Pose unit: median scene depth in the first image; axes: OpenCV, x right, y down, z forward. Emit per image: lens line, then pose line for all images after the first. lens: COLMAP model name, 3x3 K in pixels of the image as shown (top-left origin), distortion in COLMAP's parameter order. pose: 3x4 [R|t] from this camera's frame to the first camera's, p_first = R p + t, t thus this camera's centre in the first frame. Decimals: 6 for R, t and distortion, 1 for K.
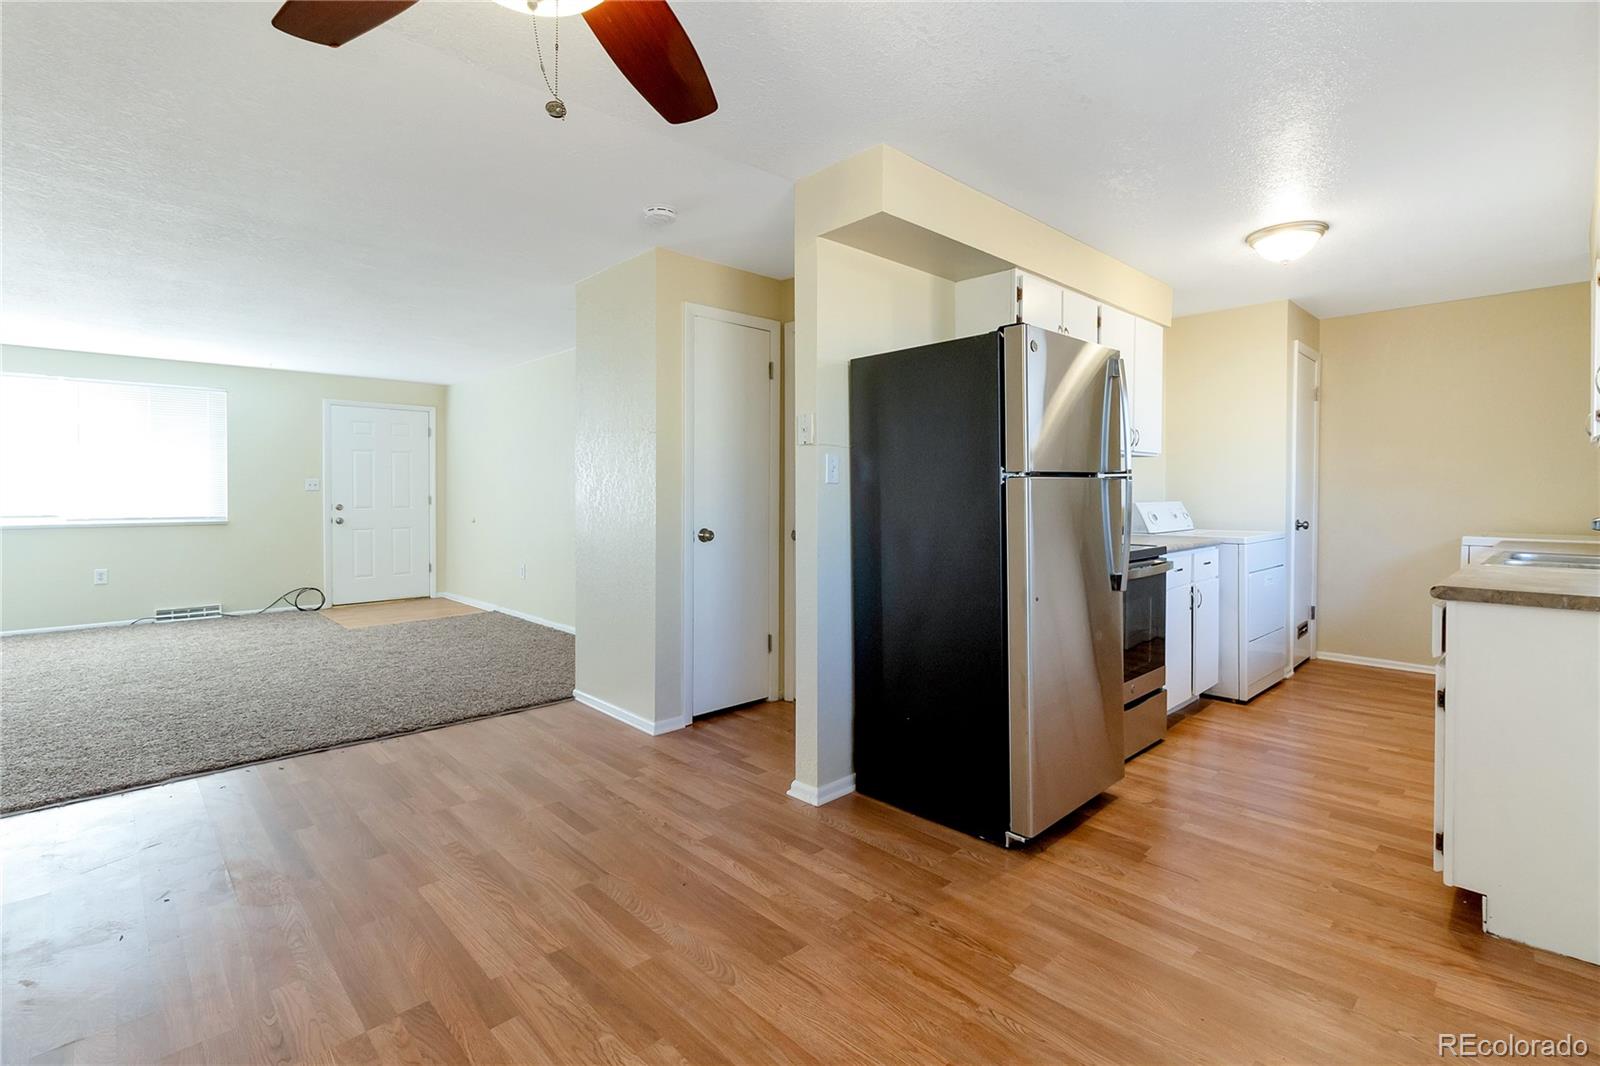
lens RADIAL K [[759.1, 0, 806.4], [0, 759.1, 511.3], [0, 0, 1]] dist [-0.002273, -0.000020]
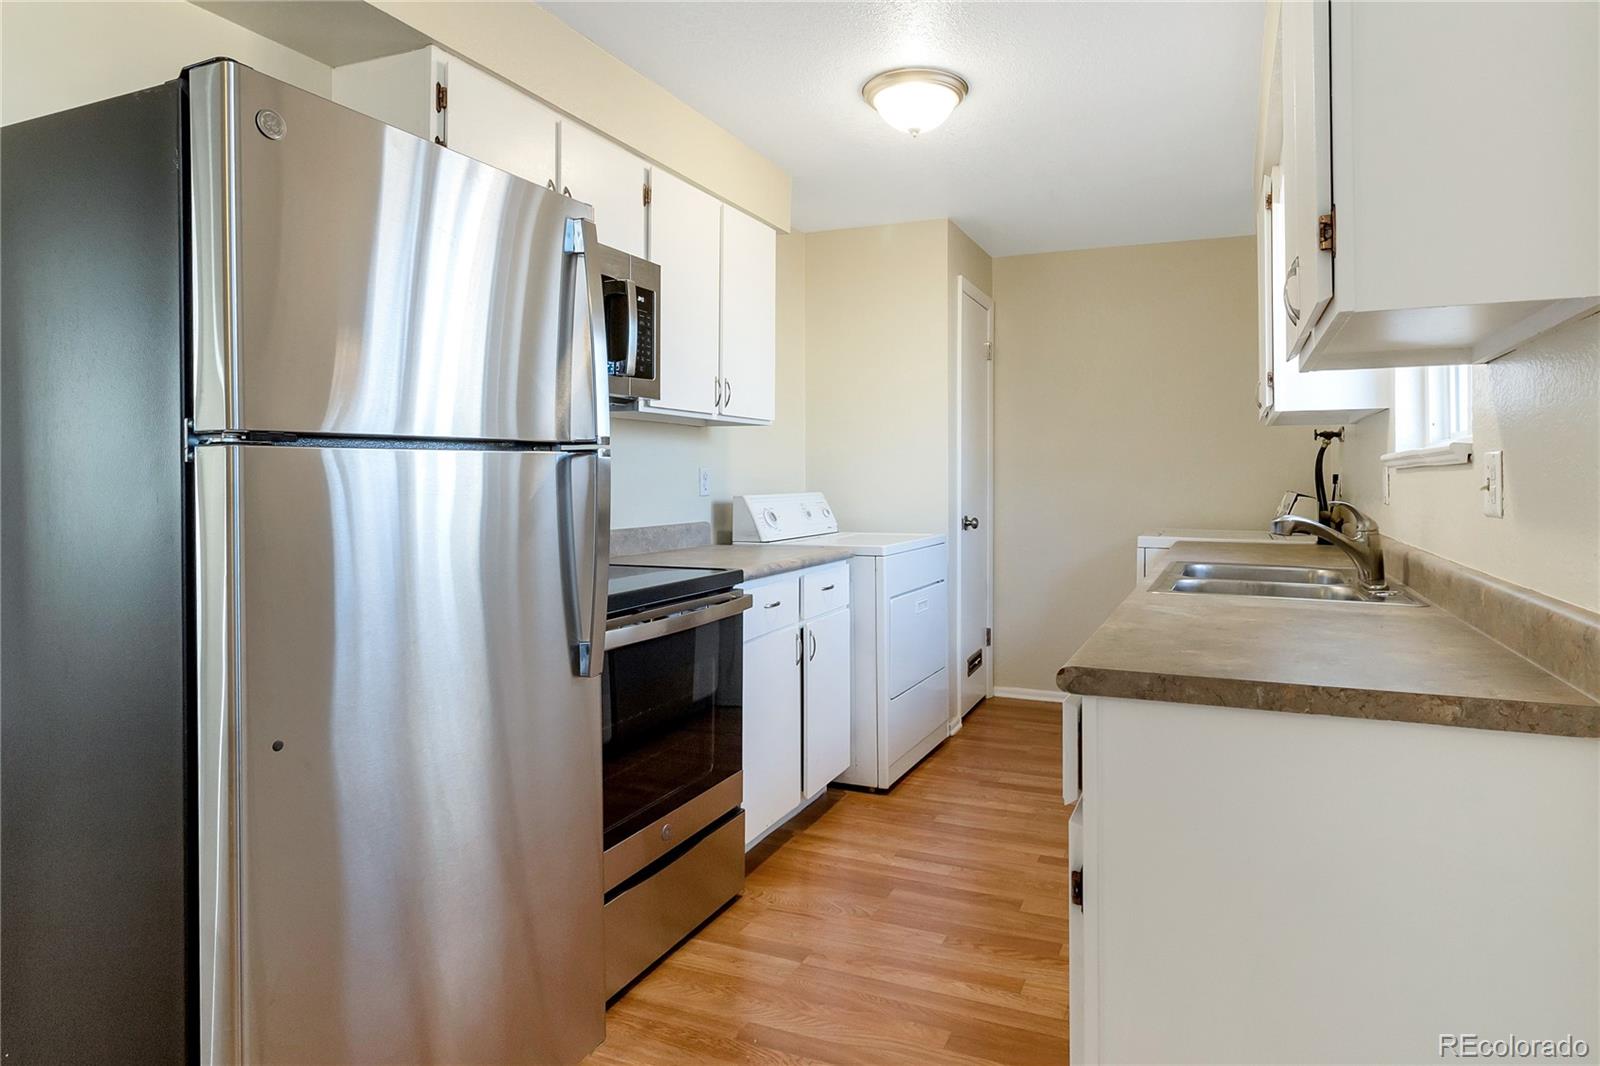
lens RADIAL K [[911.0, 0, 895.7], [0, 911.0, 478.8], [0, 0, 1]] dist [0.015104, -0.016485]
pose [[0.906019, -0.000524, 0.423237, 0.255223], [0.010768, 0.999704, -0.021813, -0.008292], [-0.423100, 0.024321, 0.905756, 0.267078]]
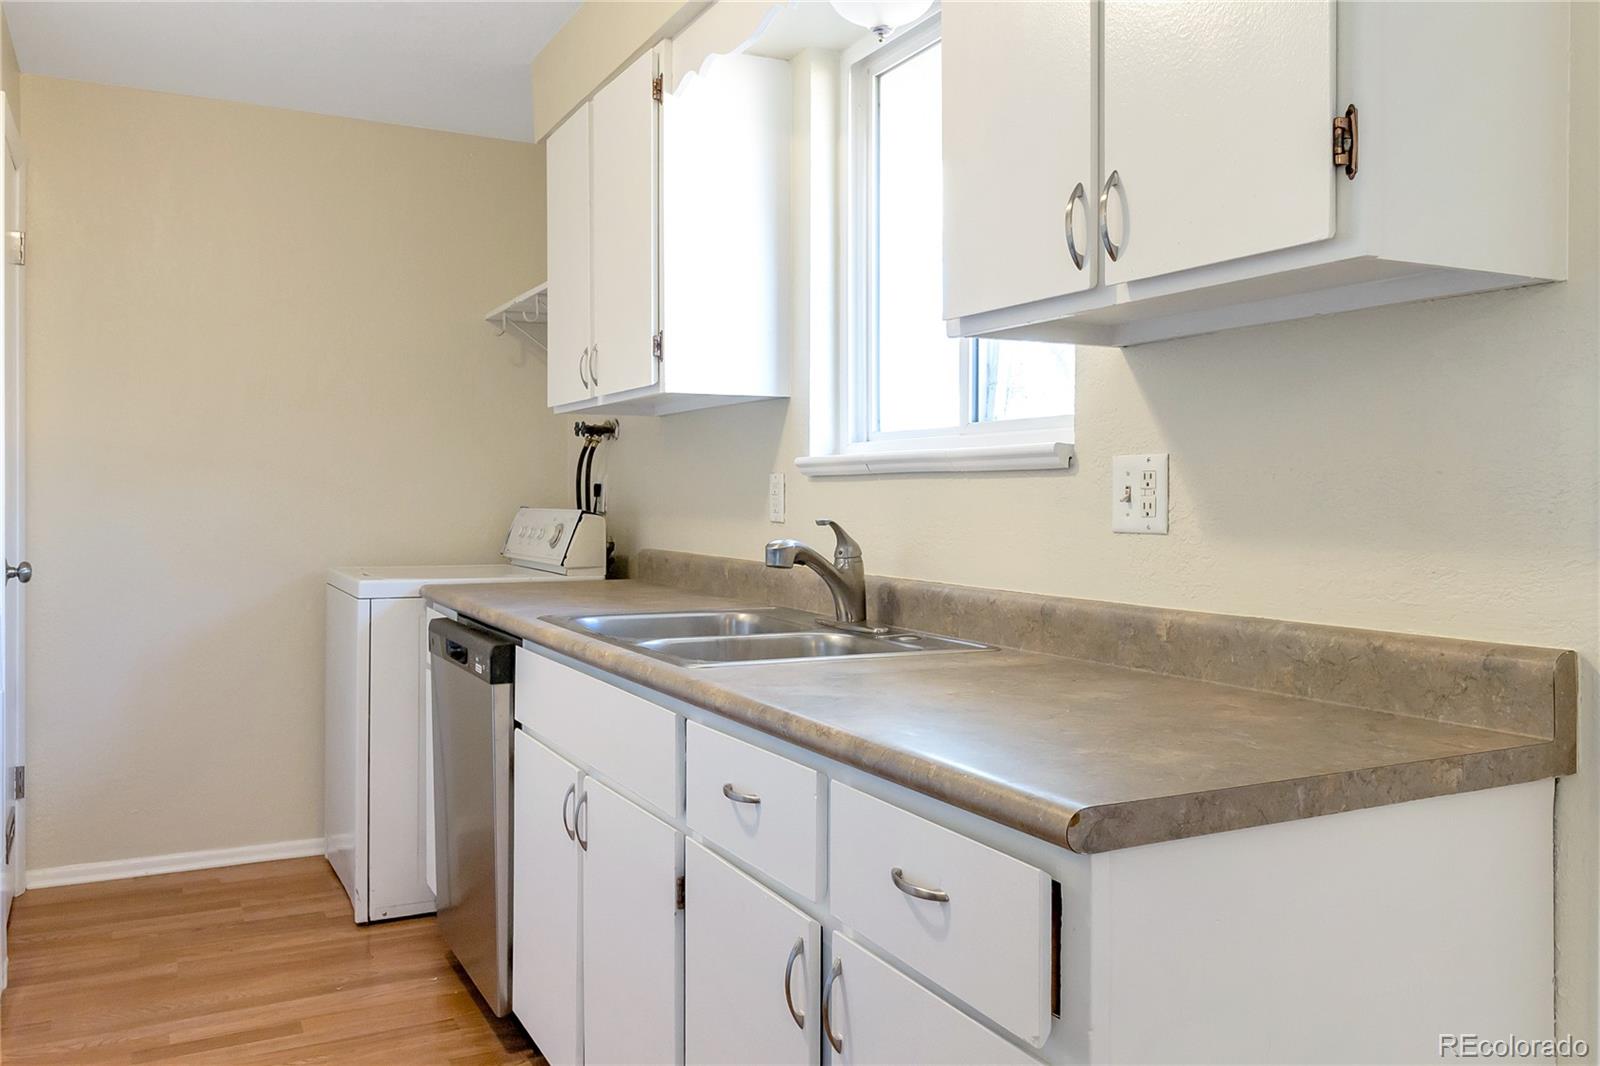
lens RADIAL K [[1269.5, 0, 798.5], [0, 1269.5, 501.1], [0, 0, 1]] dist [-0.021926, 0.000824]
pose [[0.291137, -0.003498, 0.956675, 0.184174], [0.019357, 0.999810, -0.002235, -0.010918], [-0.956485, 0.019169, 0.291150, 0.520283]]
